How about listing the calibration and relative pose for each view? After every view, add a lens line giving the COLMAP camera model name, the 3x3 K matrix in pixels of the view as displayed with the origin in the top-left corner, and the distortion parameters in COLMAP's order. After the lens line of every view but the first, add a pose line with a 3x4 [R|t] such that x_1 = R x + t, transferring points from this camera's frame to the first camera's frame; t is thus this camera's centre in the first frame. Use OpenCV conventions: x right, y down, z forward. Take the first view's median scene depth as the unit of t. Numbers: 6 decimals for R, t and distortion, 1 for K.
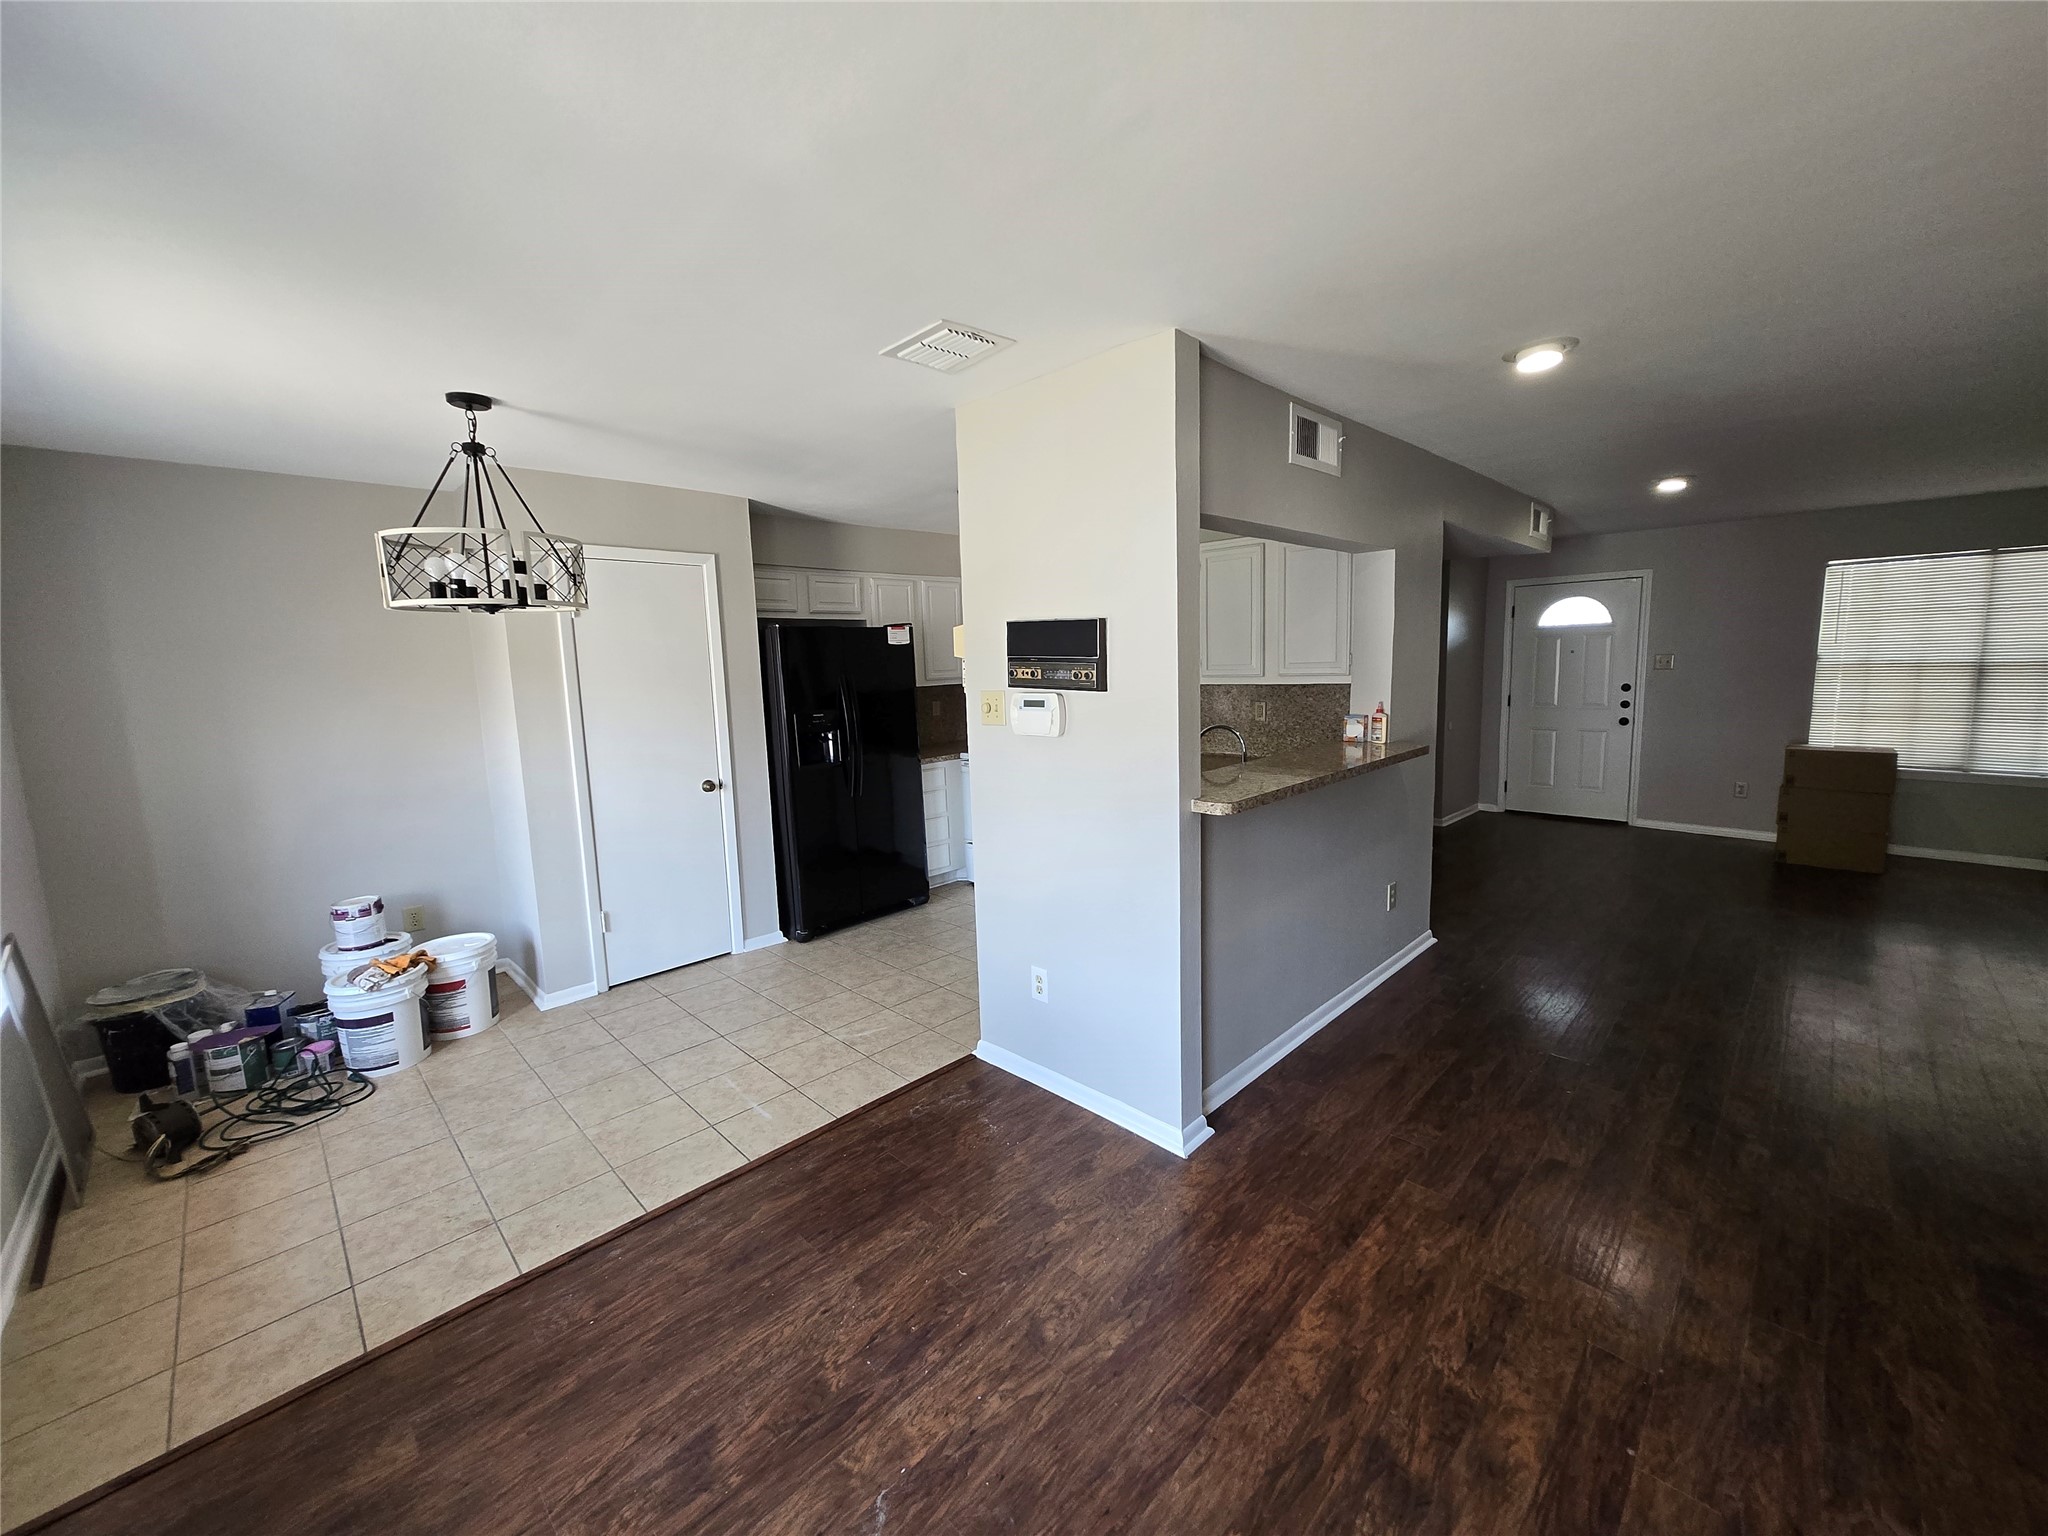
lens RADIAL K [[805.8, 0, 1030.1], [0, 805.8, 760.8], [0, 0, 1]] dist [0.006943, 0.000654]
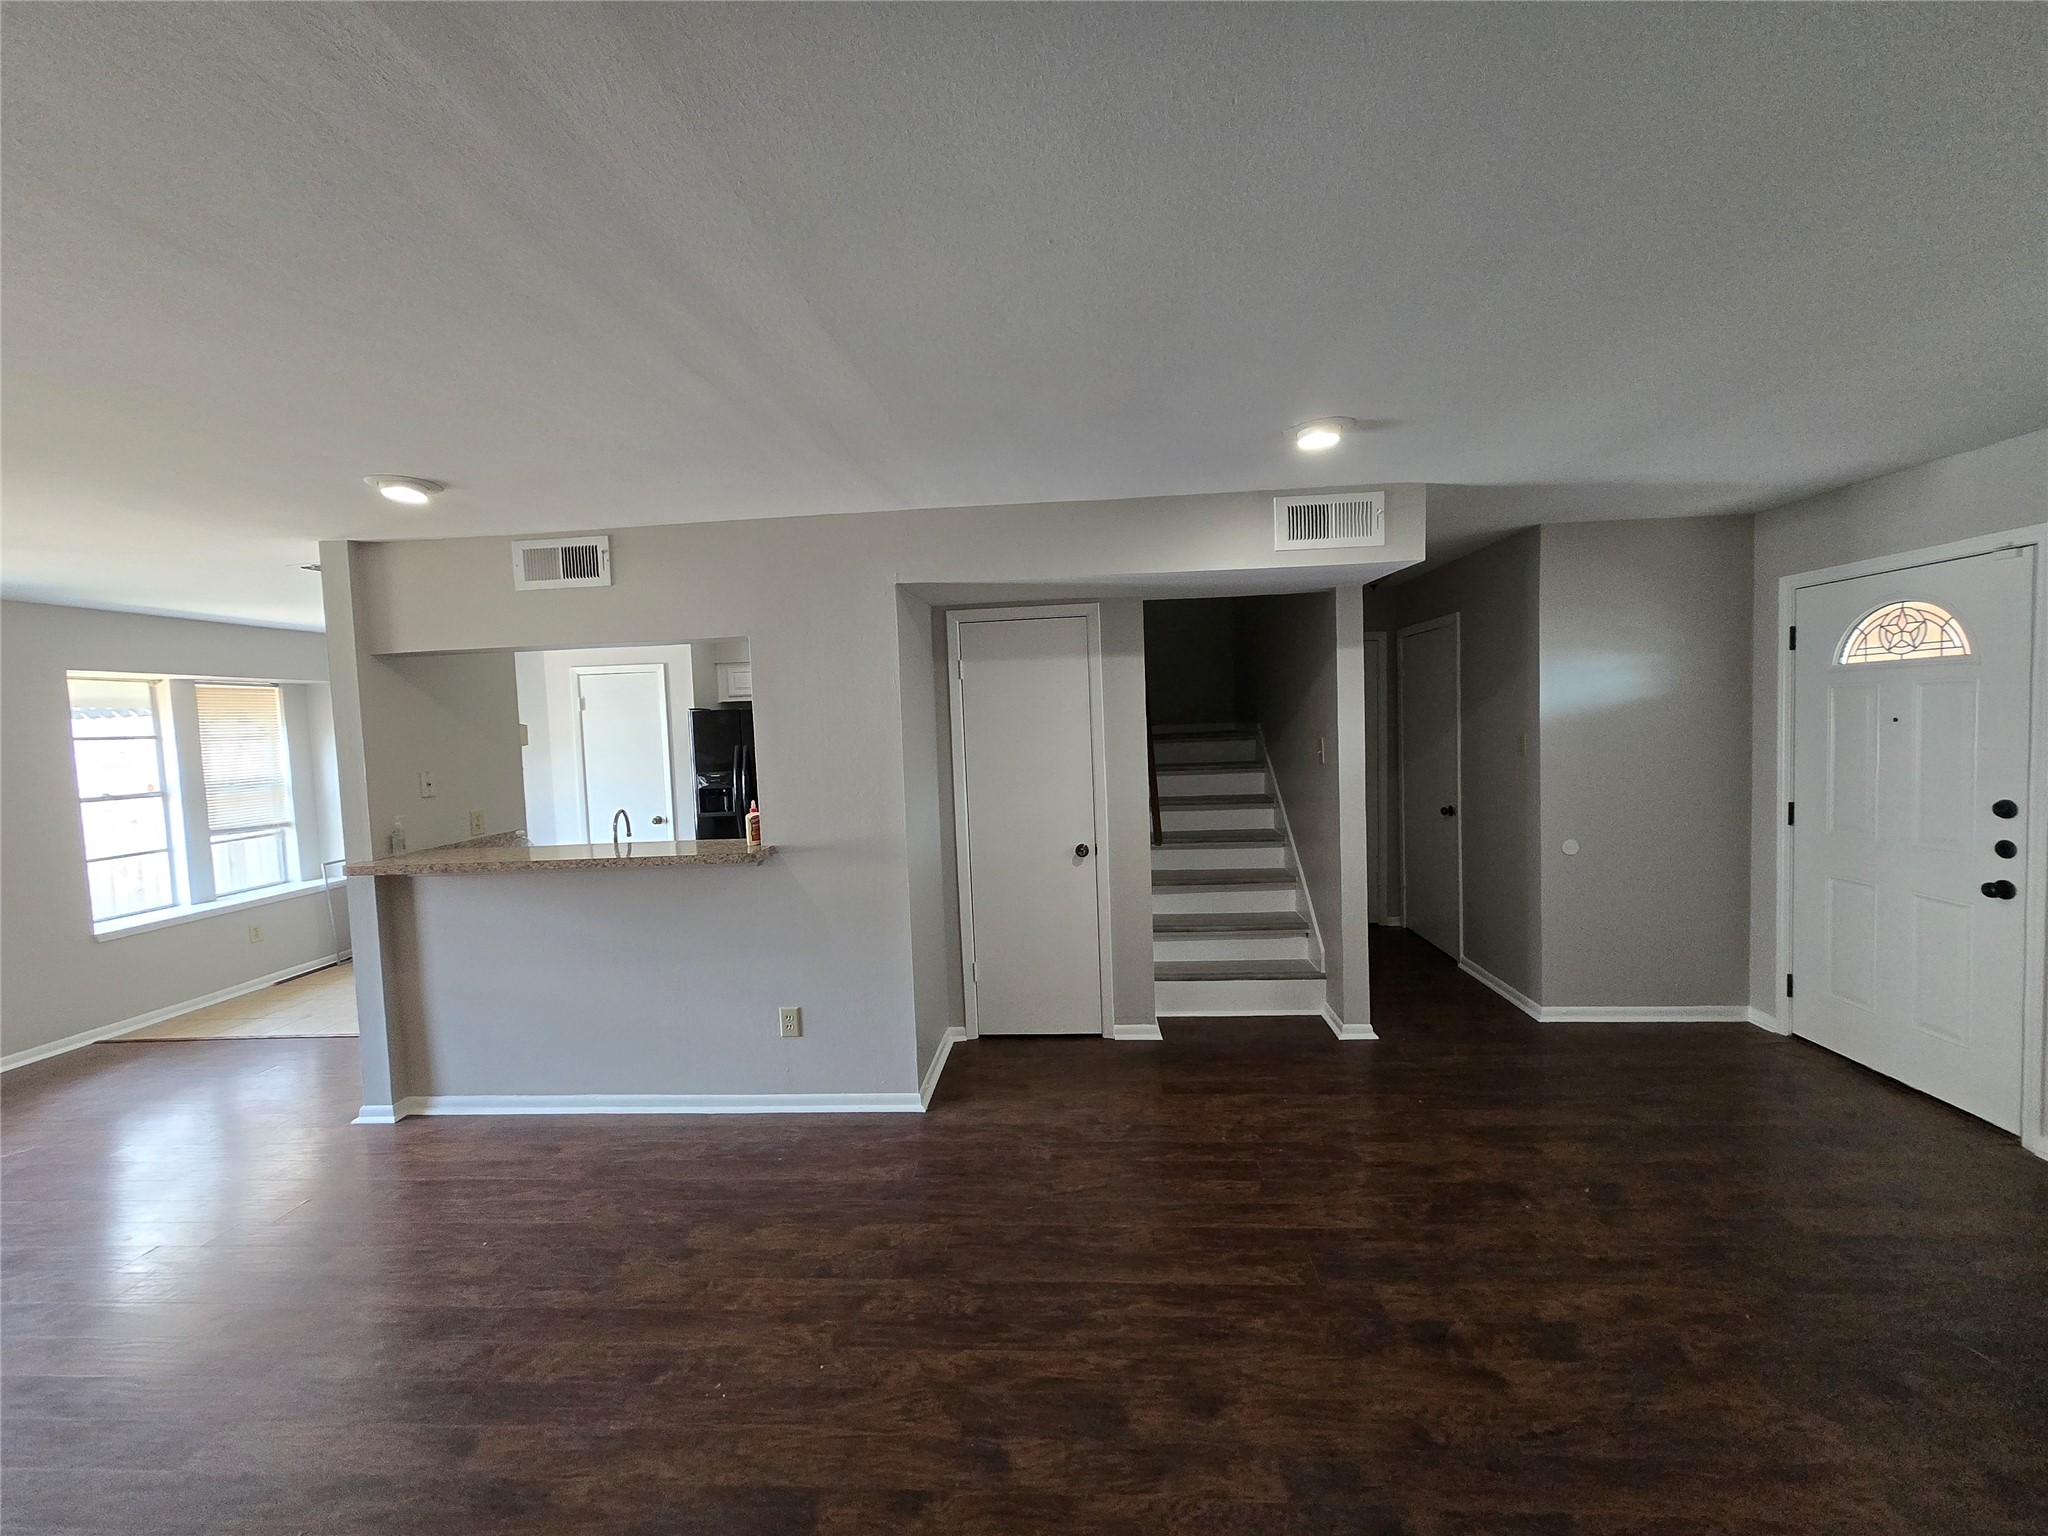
lens RADIAL K [[805.8, 0, 1033.6], [0, 805.8, 753.8], [0, 0, 1]] dist [0.006943, 0.000654]
pose [[0.654096, 0.038377, -0.755438, 1.509907], [-0.076058, 0.996987, -0.015207, -0.155043], [0.752578, 0.067404, 0.655044, 0.713219]]
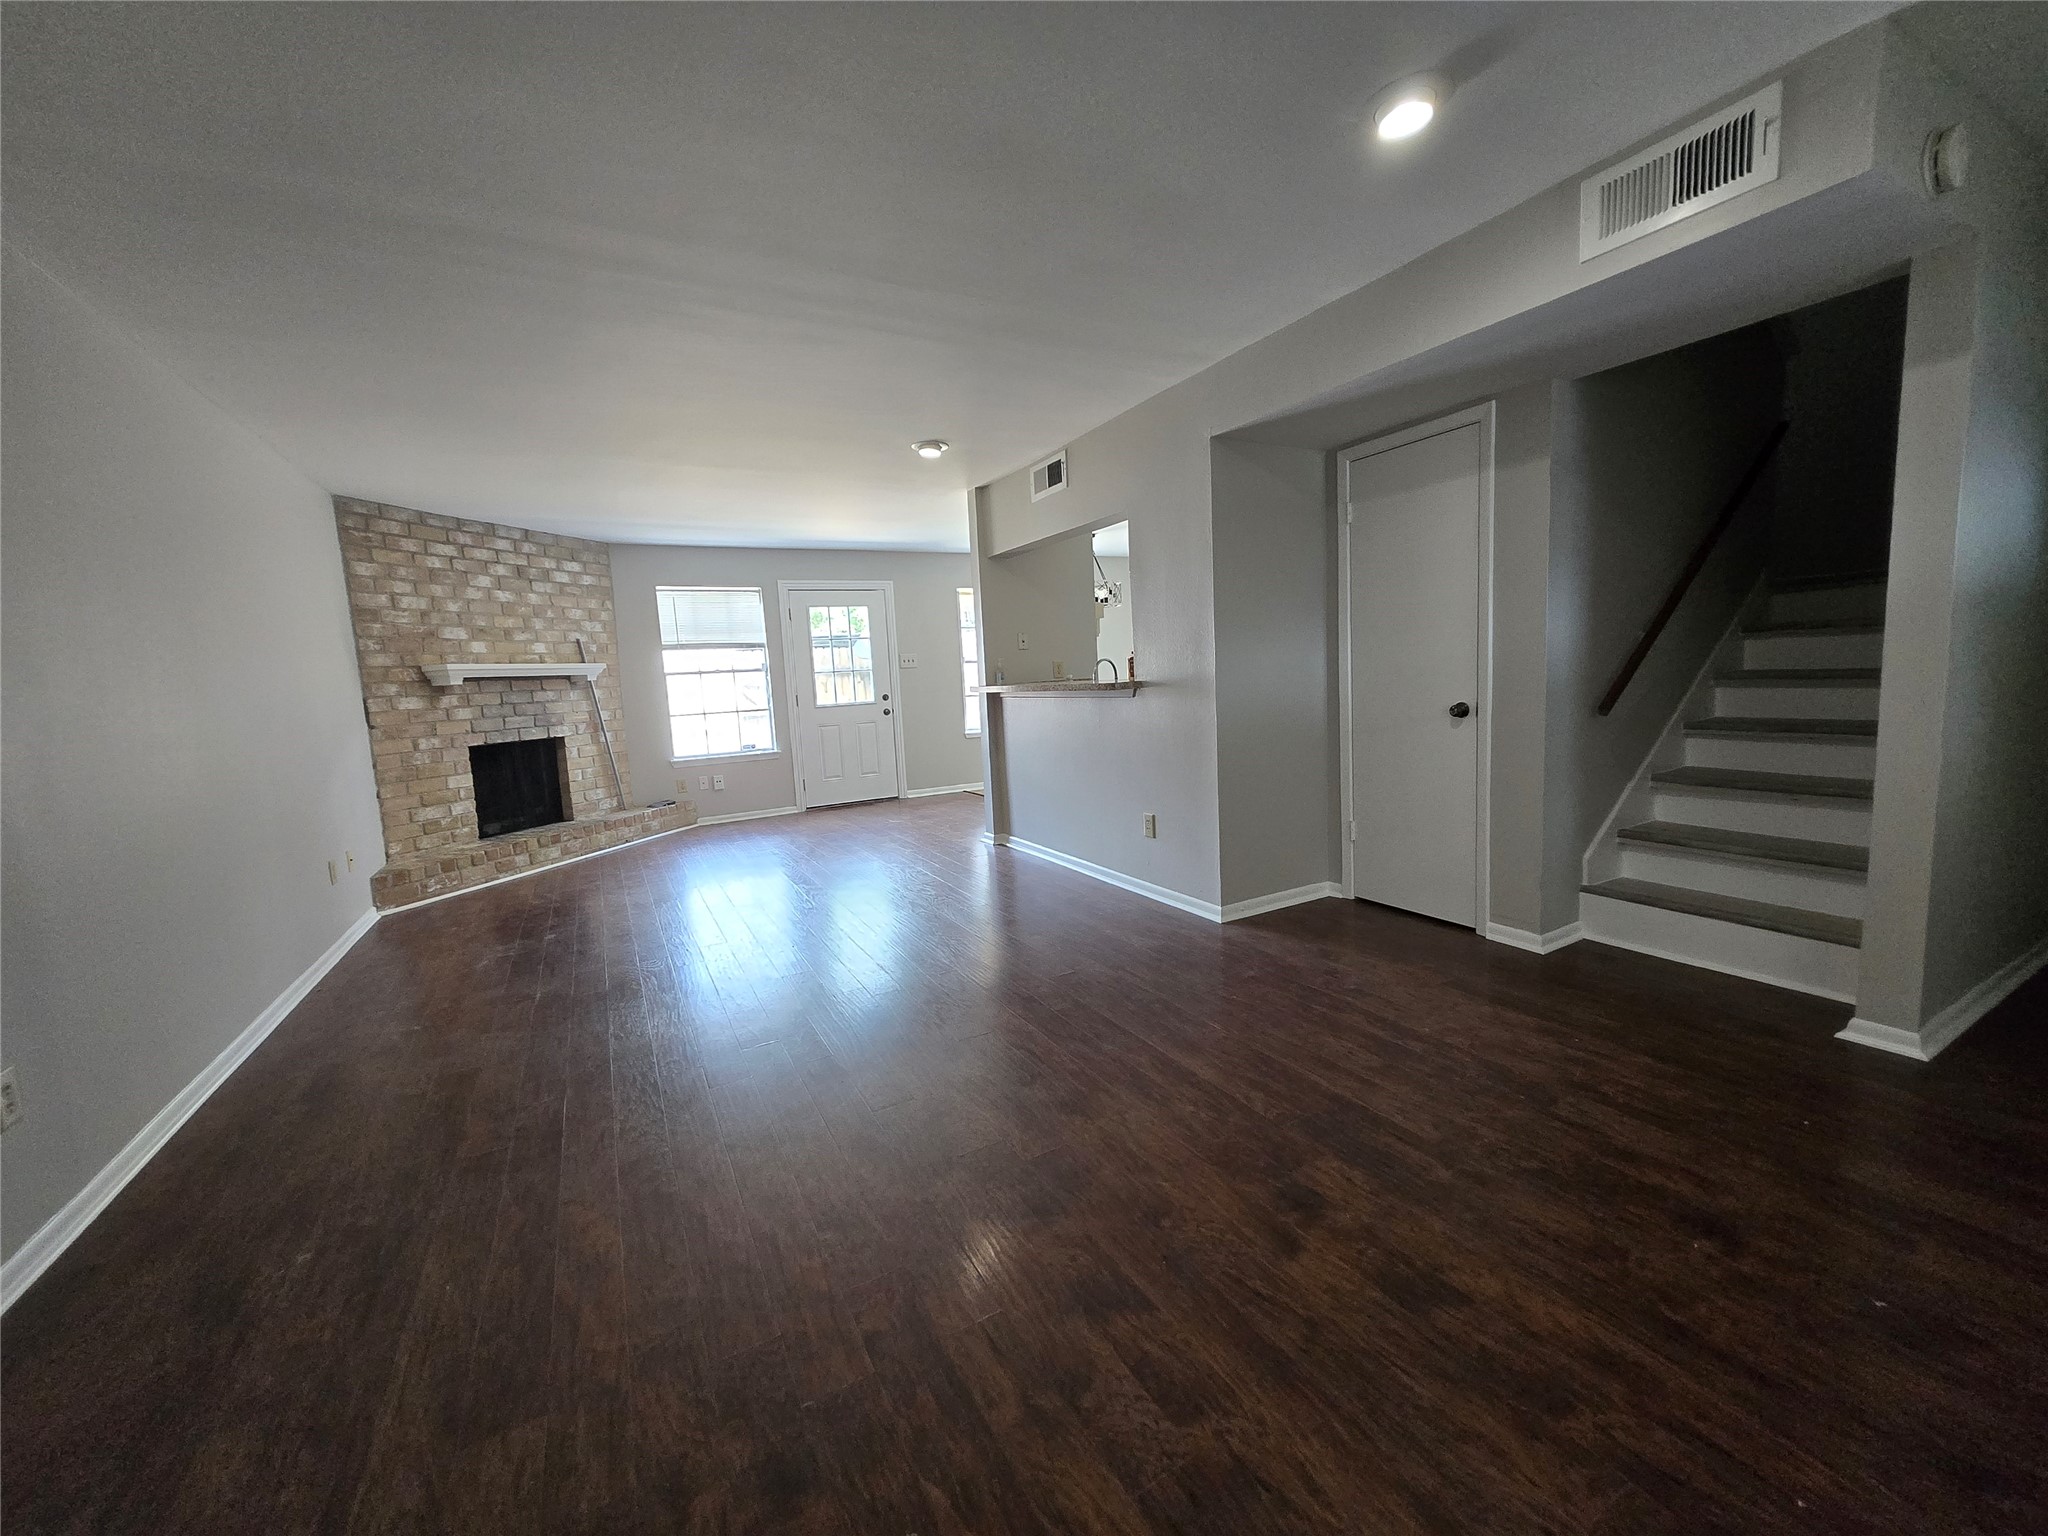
lens RADIAL K [[805.8, 0, 1030.1], [0, 805.8, 750.2], [0, 0, 1]] dist [0.006943, 0.000654]
pose [[-0.284305, 0.136674, -0.948942, 1.789148], [-0.063475, 0.984932, 0.160875, -0.113260], [0.956630, 0.105972, -0.271345, 1.340417]]
